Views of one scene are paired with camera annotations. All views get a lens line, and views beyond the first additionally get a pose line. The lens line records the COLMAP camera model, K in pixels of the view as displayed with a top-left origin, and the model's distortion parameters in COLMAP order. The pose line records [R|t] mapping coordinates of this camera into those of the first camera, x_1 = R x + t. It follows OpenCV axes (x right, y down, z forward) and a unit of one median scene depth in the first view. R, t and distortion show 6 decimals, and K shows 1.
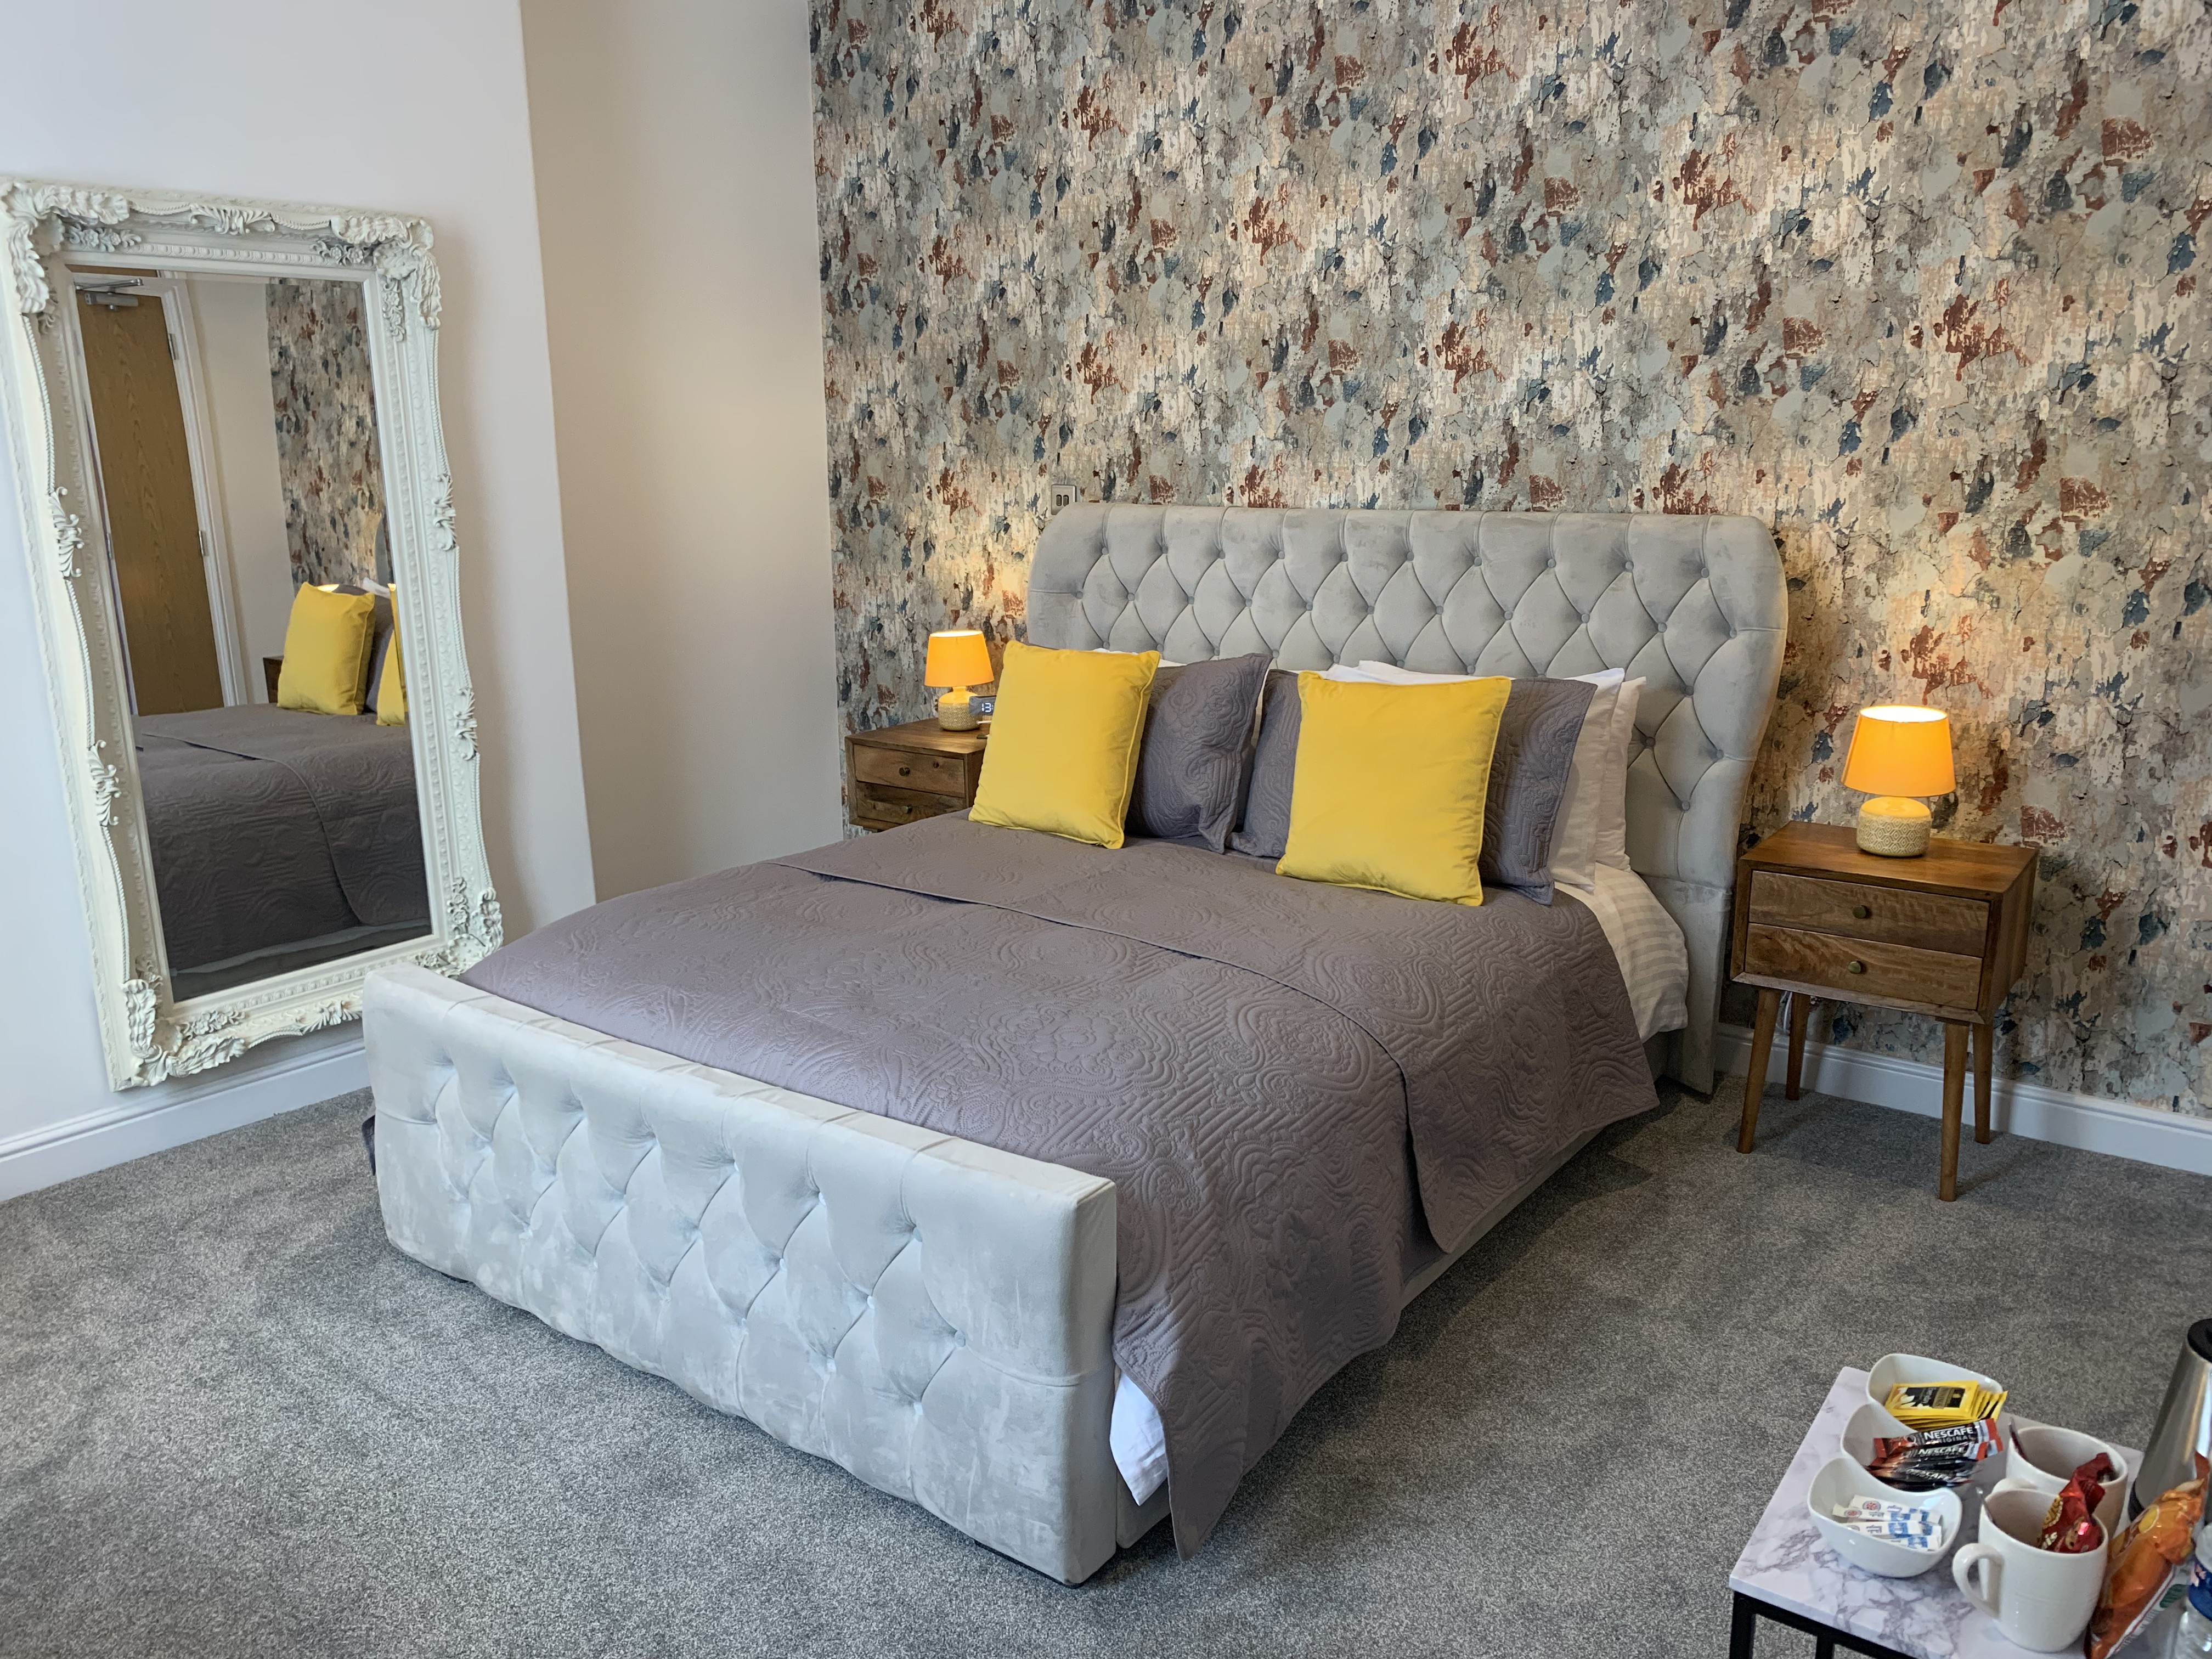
lens RADIAL K [[1677.7, 0, 1097.0], [0, 1677.7, 832.7], [0, 0, 1]] dist [0.002312, -0.010270]
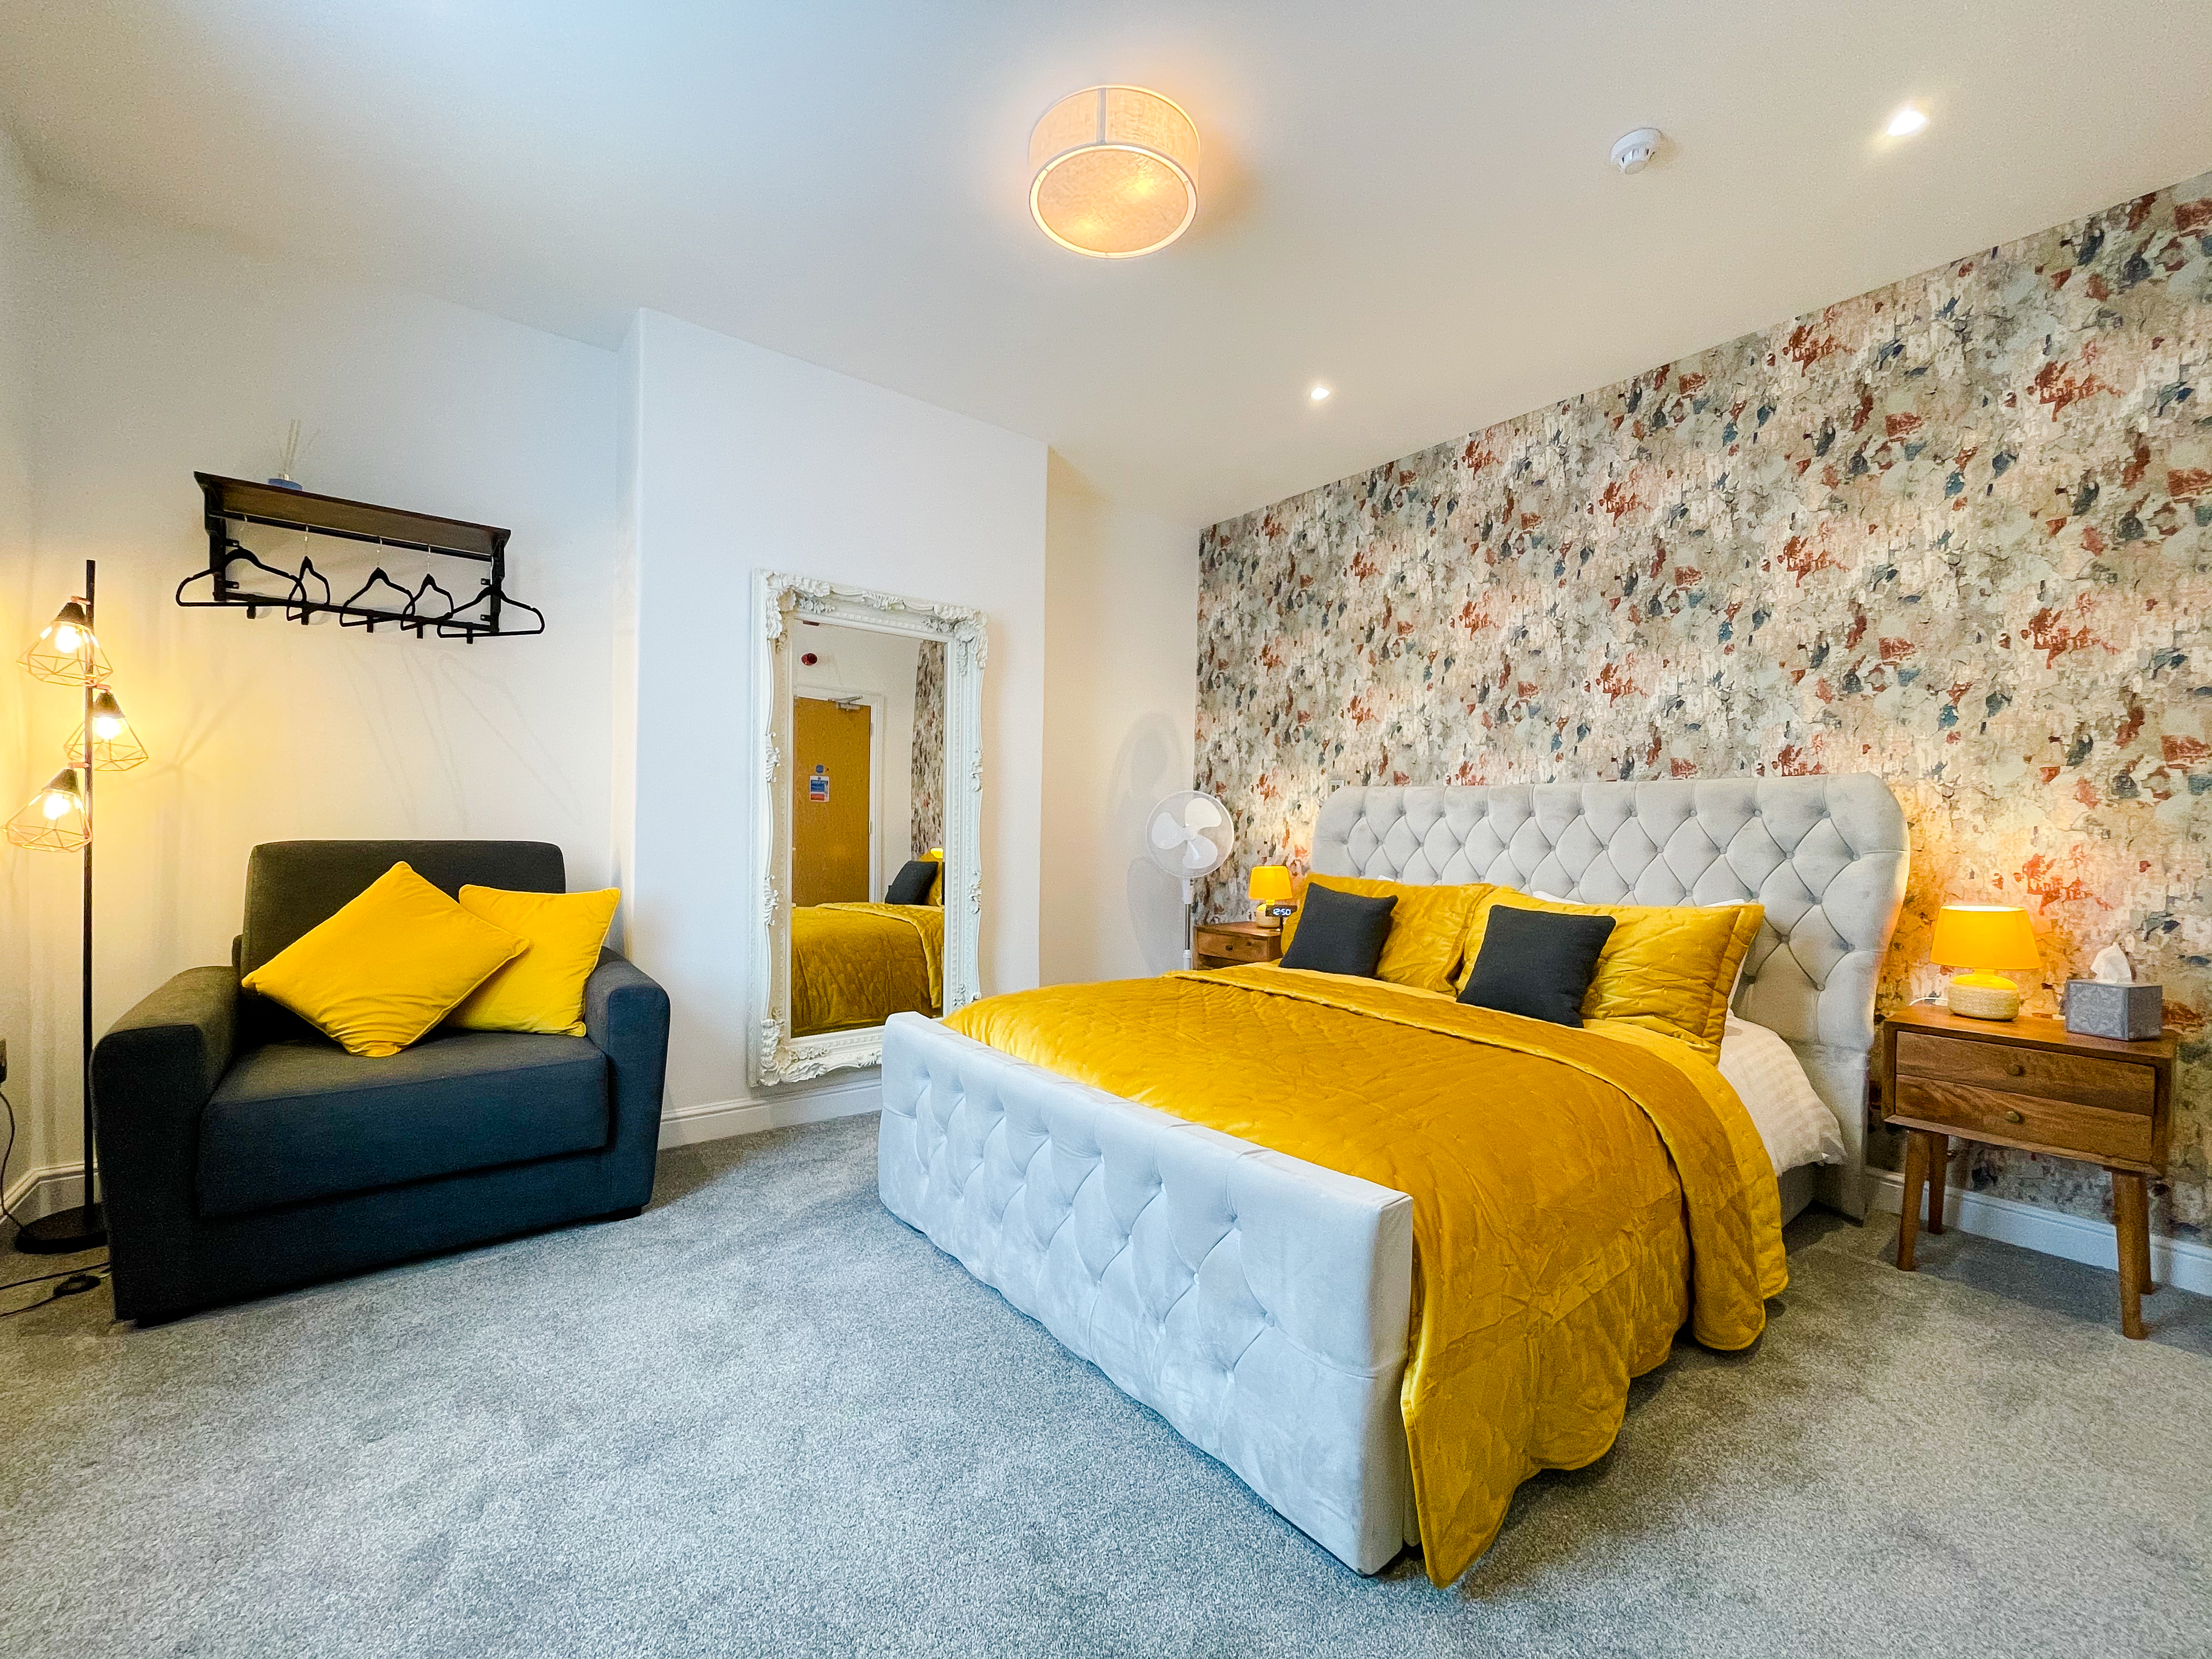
lens RADIAL K [[893.1, 0, 1102.4], [0, 893.1, 843.0], [0, 0, 1]] dist [-0.007543, 0.000269]
pose [[0.968350, 0.031885, -0.247552, -0.031345], [-0.084682, 0.974949, -0.205678, 0.067743], [0.234792, 0.220131, 0.946792, 0.180055]]
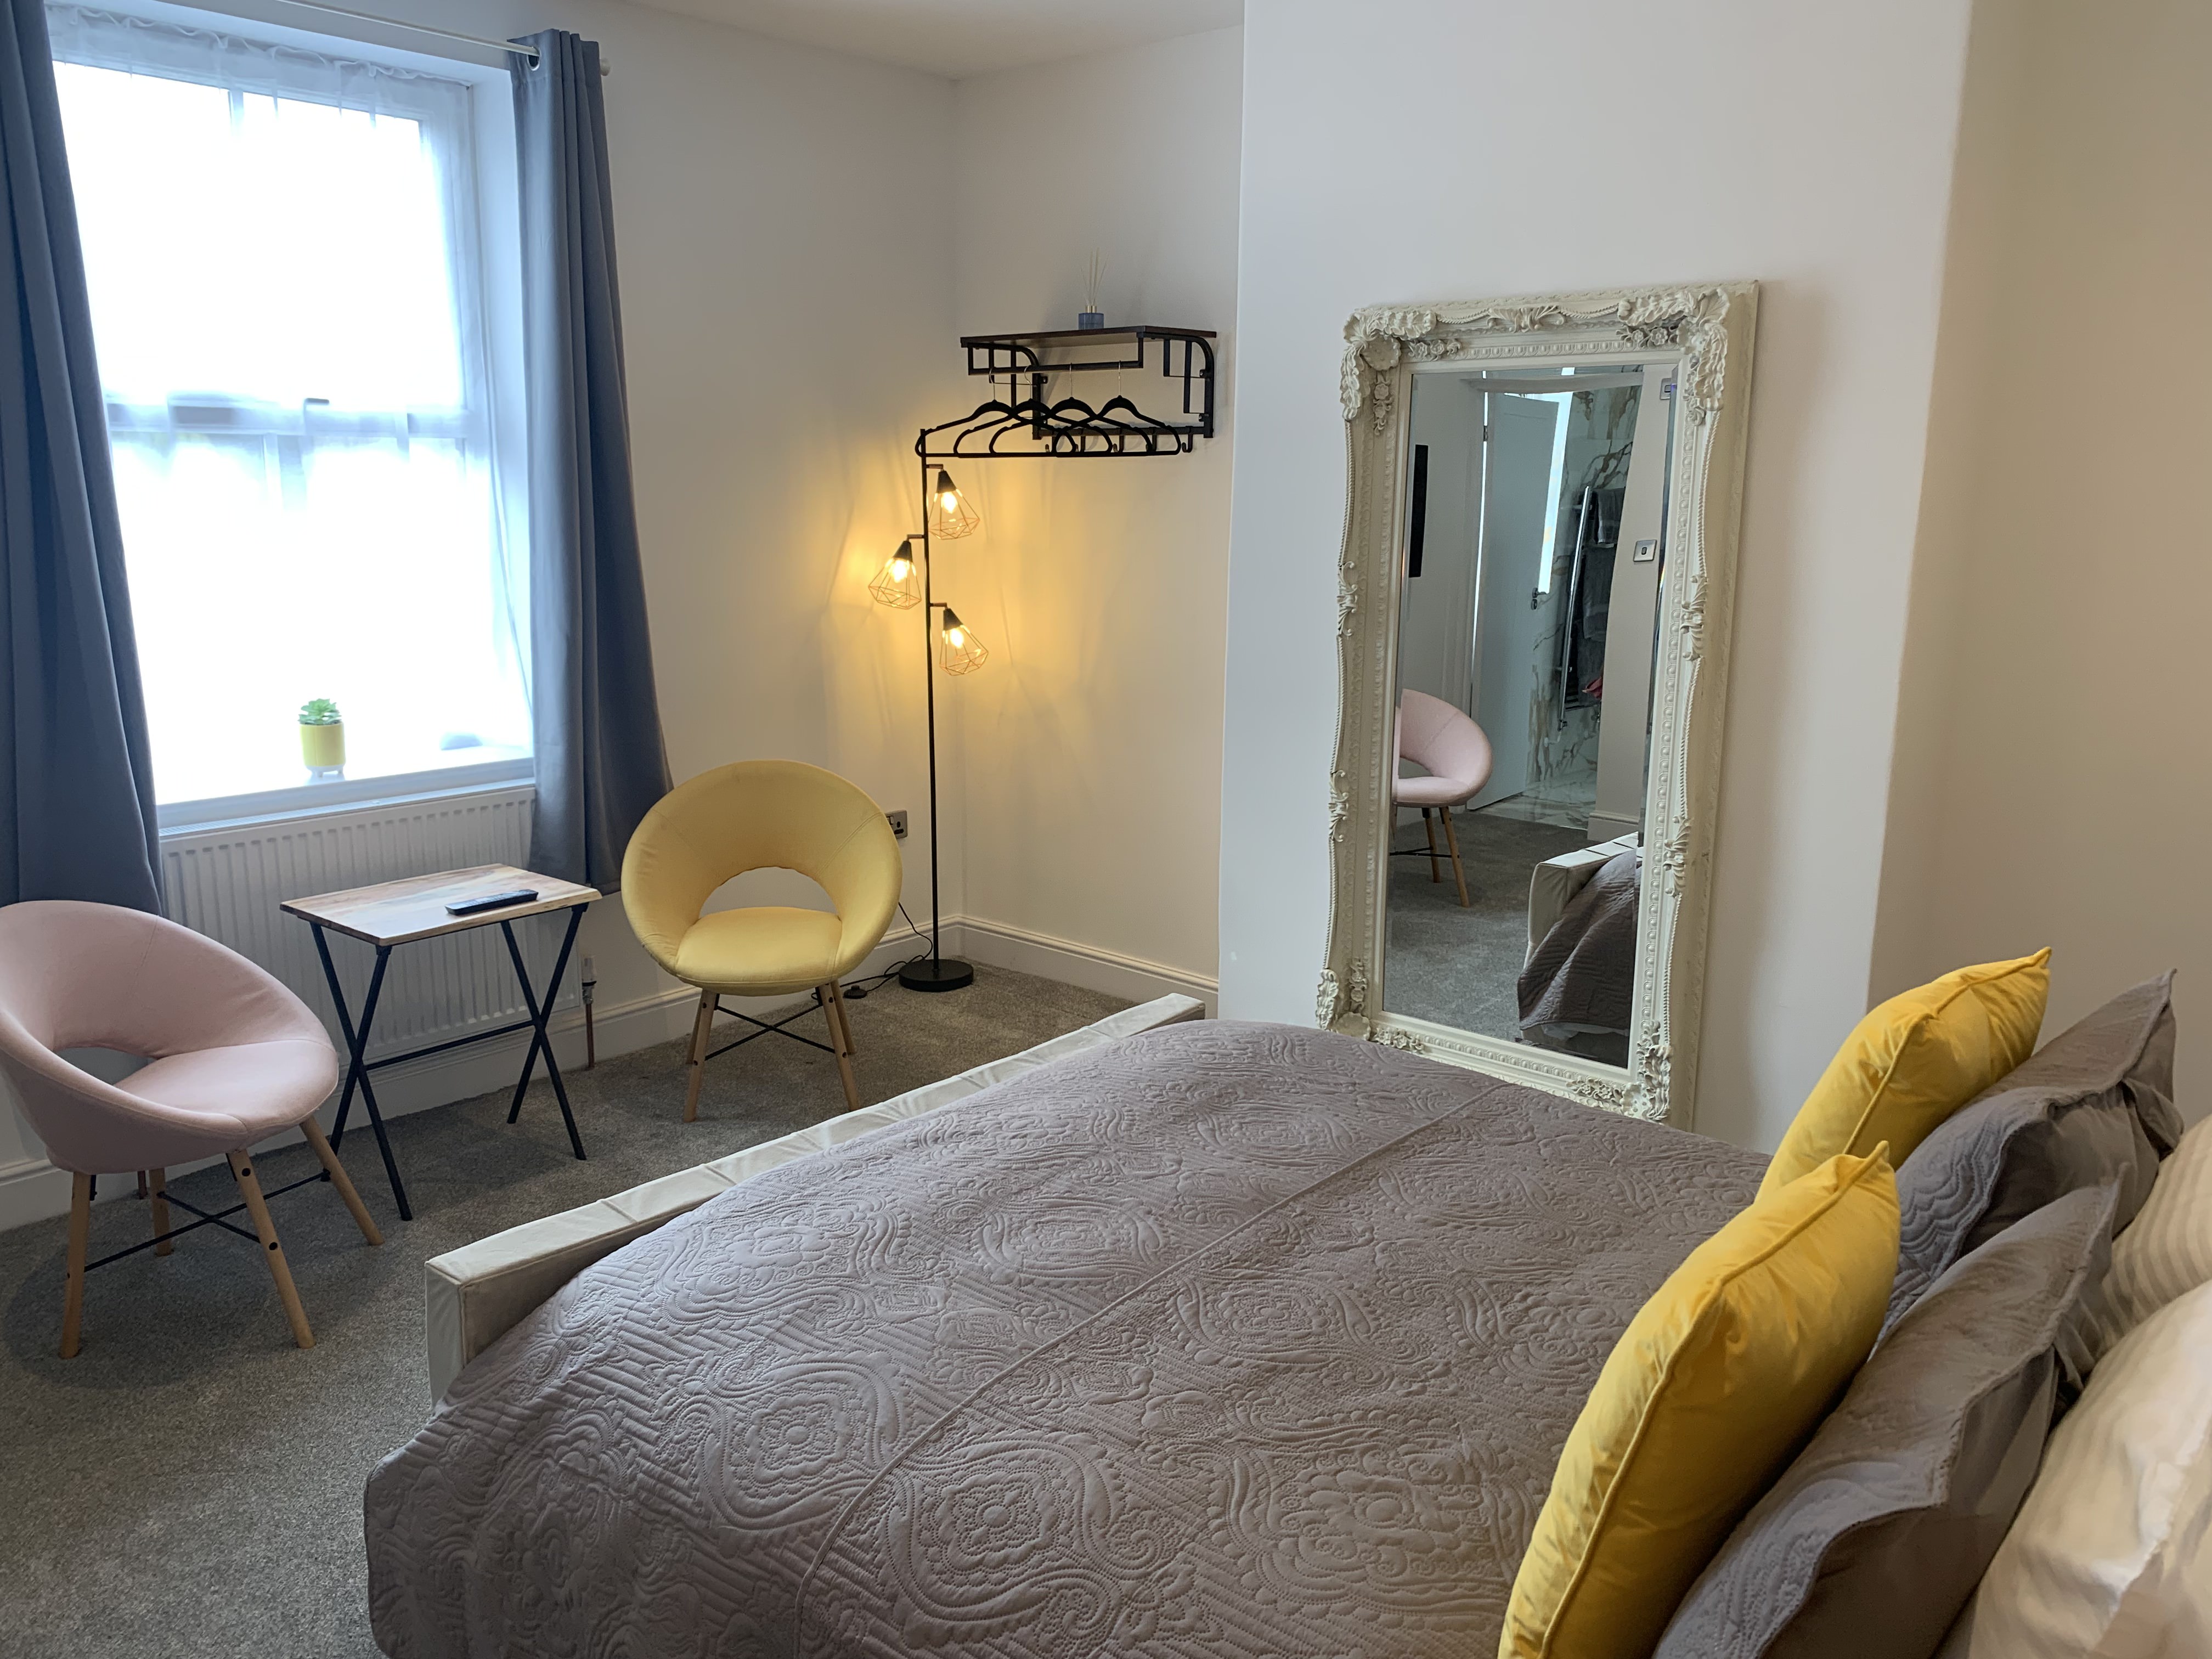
lens RADIAL K [[1677.7, 0, 1109.8], [0, 1677.7, 829.0], [0, 0, 1]] dist [0.002312, -0.010270]
pose [[-0.055240, 0.212263, -0.975650, 0.545803], [-0.237969, 0.946185, 0.219326, -0.219372], [0.969701, 0.244290, -0.001755, 0.781965]]
